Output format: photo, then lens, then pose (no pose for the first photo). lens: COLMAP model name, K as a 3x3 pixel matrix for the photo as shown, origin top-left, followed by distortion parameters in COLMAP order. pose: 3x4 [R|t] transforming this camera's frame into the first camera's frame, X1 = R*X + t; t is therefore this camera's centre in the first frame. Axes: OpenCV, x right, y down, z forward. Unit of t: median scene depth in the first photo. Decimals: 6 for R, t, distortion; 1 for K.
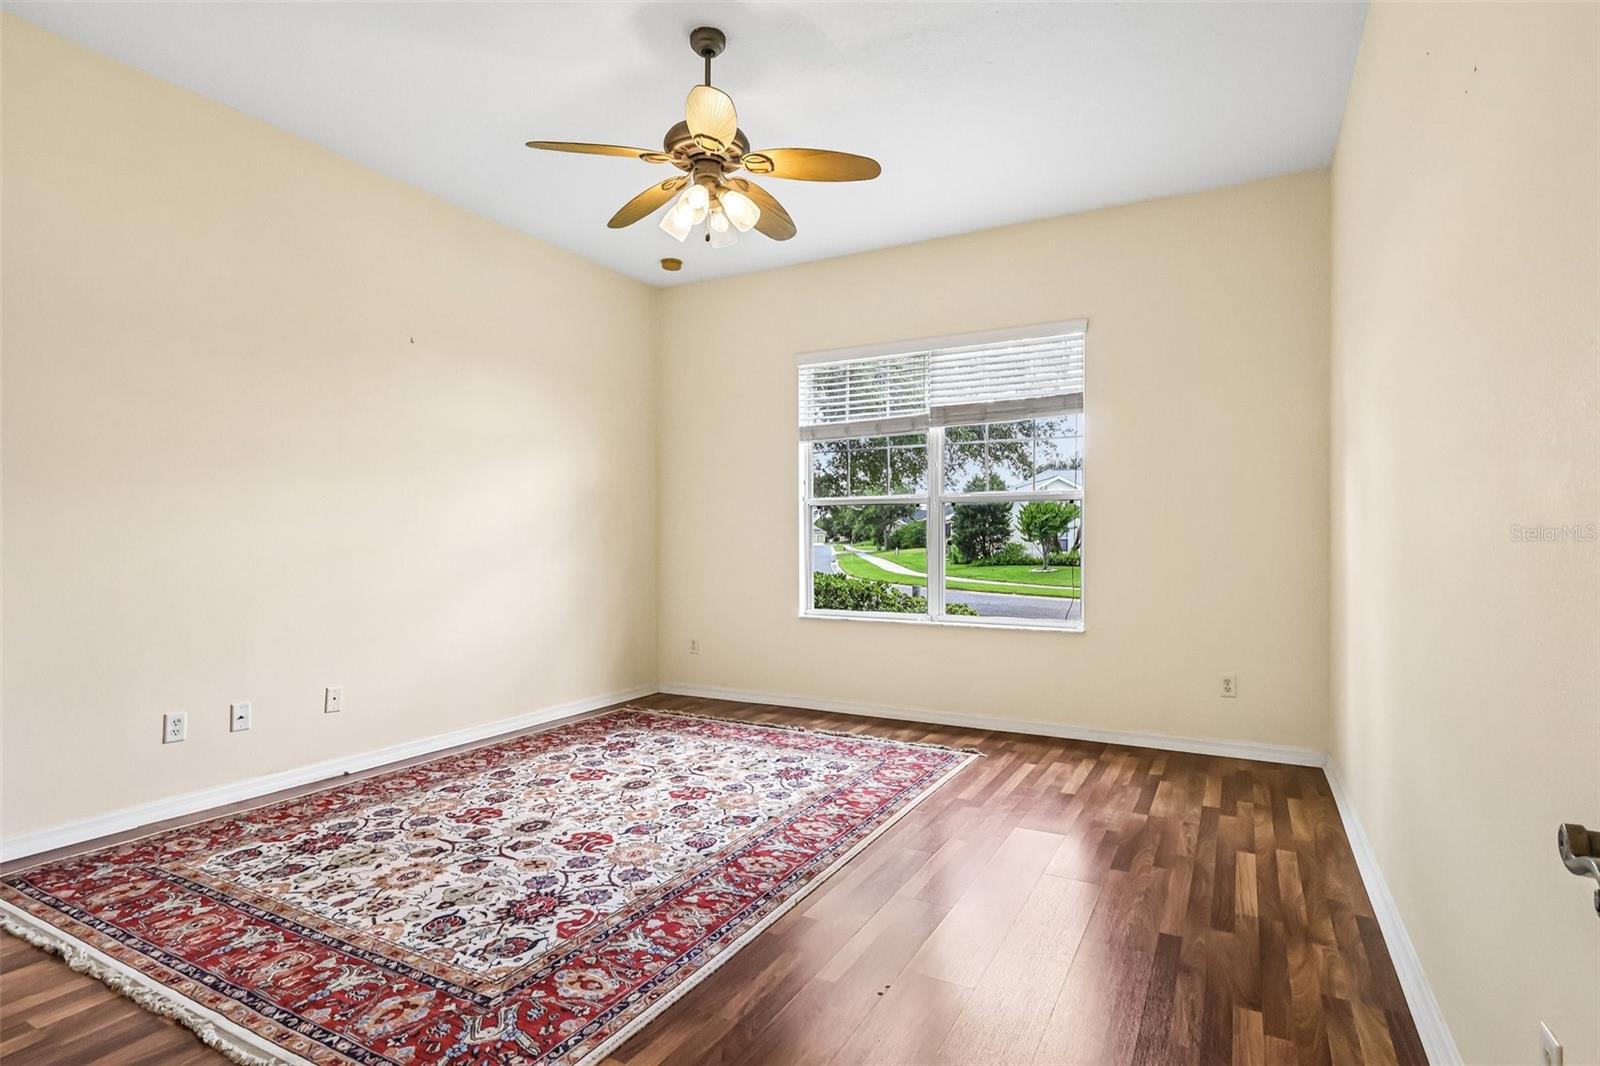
lens RADIAL K [[804.7, 0, 797.1], [0, 804.7, 536.5], [0, 0, 1]] dist [-0.001593, 0.002077]
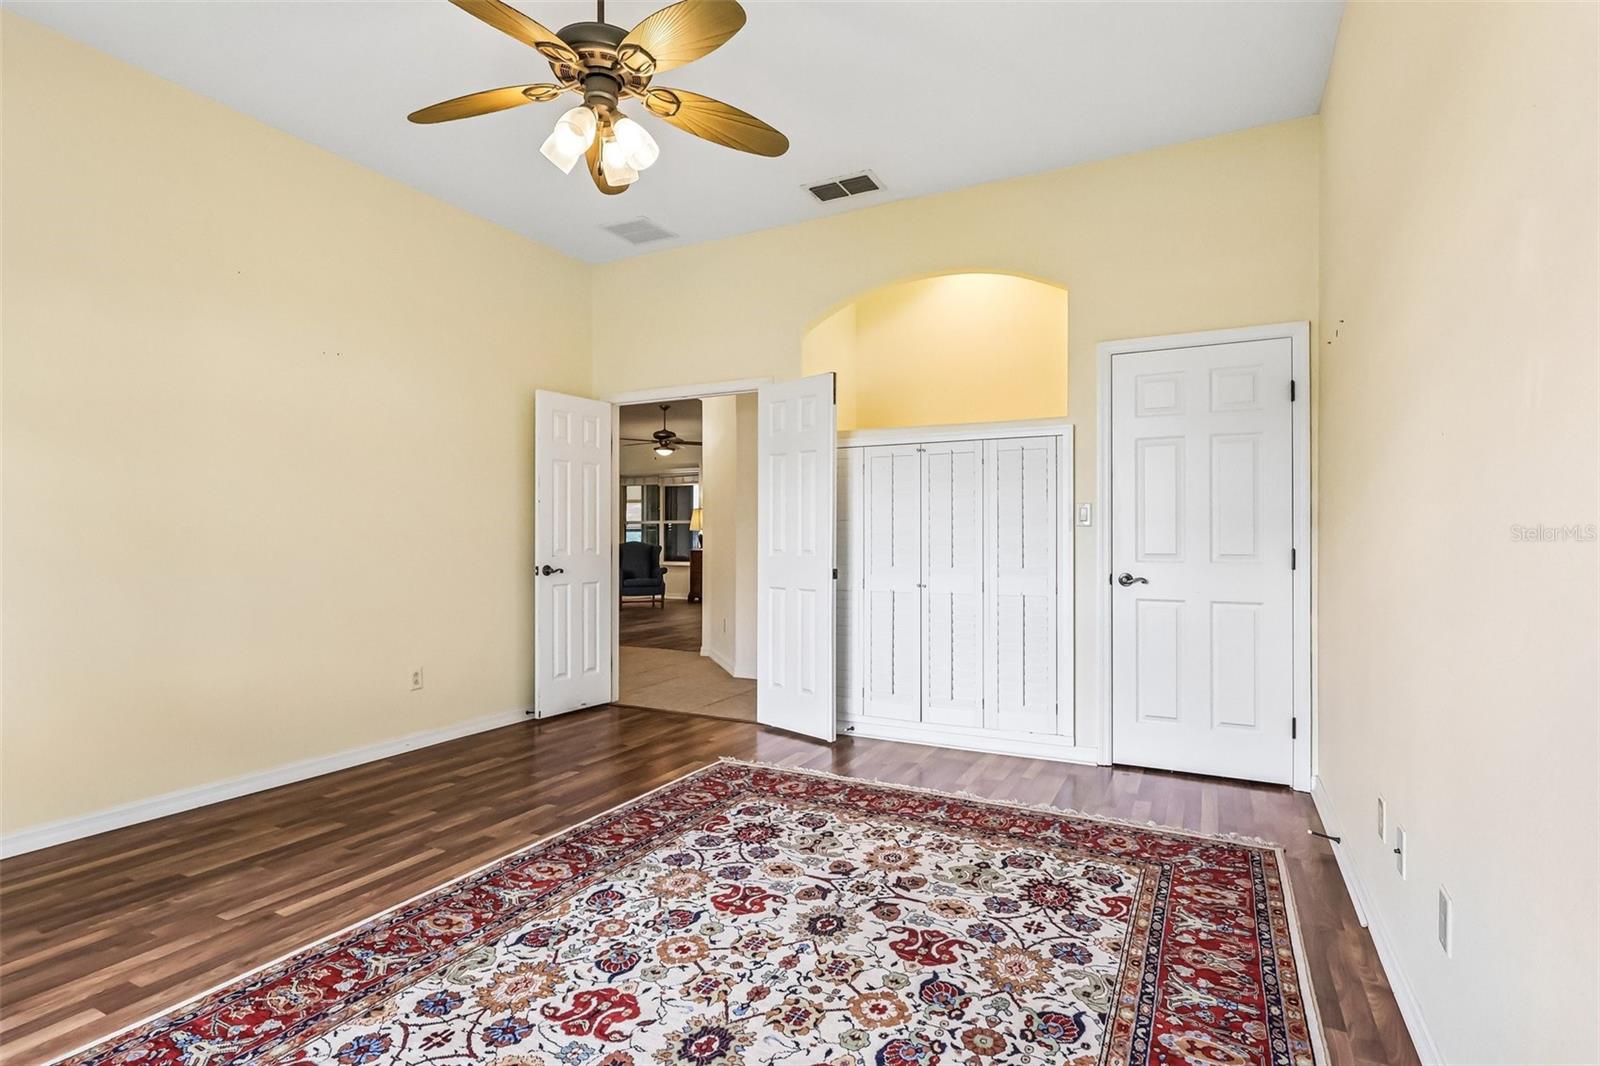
lens RADIAL K [[804.7, 0, 801.5], [0, 804.7, 534.5], [0, 0, 1]] dist [-0.001593, 0.002077]
pose [[-0.999841, -0.001490, -0.017755, -0.326348], [-0.001310, 0.999948, -0.010122, 0.008964], [0.017769, -0.010097, -0.999791, 1.955853]]
